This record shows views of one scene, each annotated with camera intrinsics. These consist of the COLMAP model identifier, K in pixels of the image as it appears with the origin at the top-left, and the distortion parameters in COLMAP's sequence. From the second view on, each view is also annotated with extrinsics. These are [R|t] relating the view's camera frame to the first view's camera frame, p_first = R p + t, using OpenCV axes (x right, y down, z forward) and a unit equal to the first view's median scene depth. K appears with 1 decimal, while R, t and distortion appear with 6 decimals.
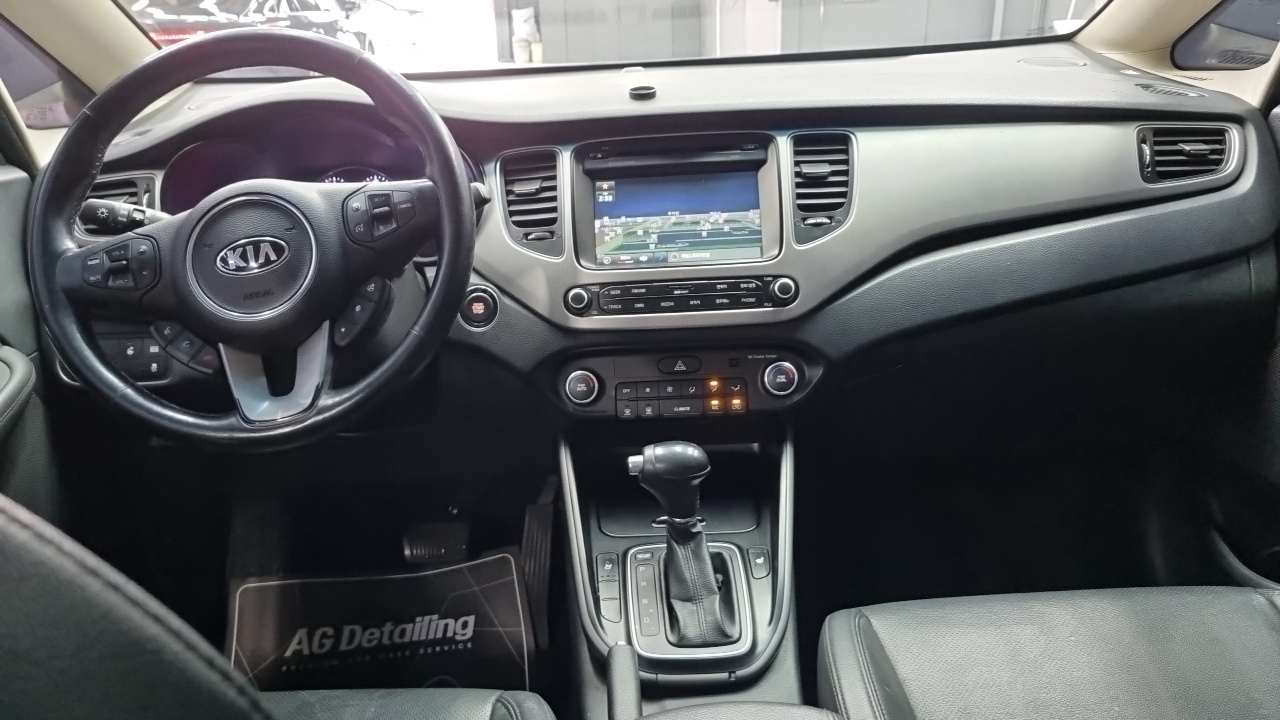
lens RADIAL K [[969.1, 0, 631.8], [0, 969.1, 363.0], [0, 0, 1]] dist [0.019536, -0.012444]
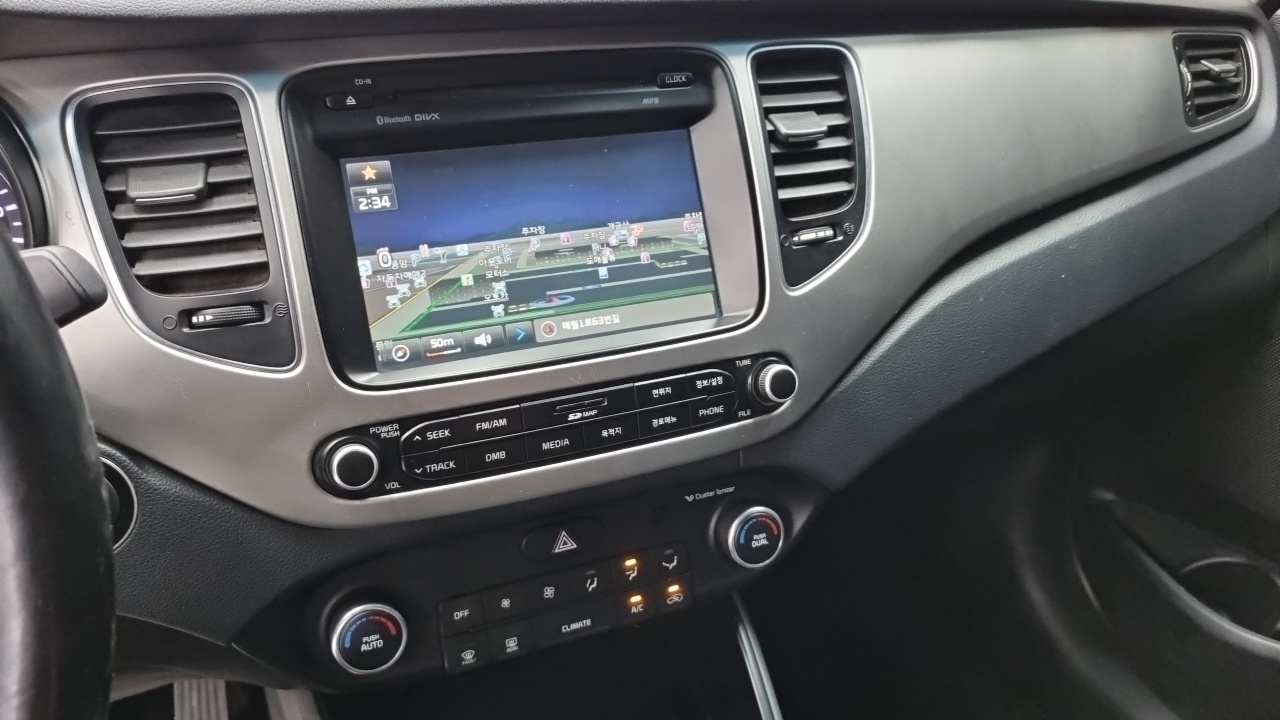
lens RADIAL K [[969.1, 0, 630.6], [0, 969.1, 364.3], [0, 0, 1]] dist [0.019536, -0.012444]
pose [[0.903058, -0.126107, 0.410589, -0.111061], [0.050629, 0.980517, 0.189800, -0.177954], [-0.426525, -0.150613, 0.891848, 0.569521]]
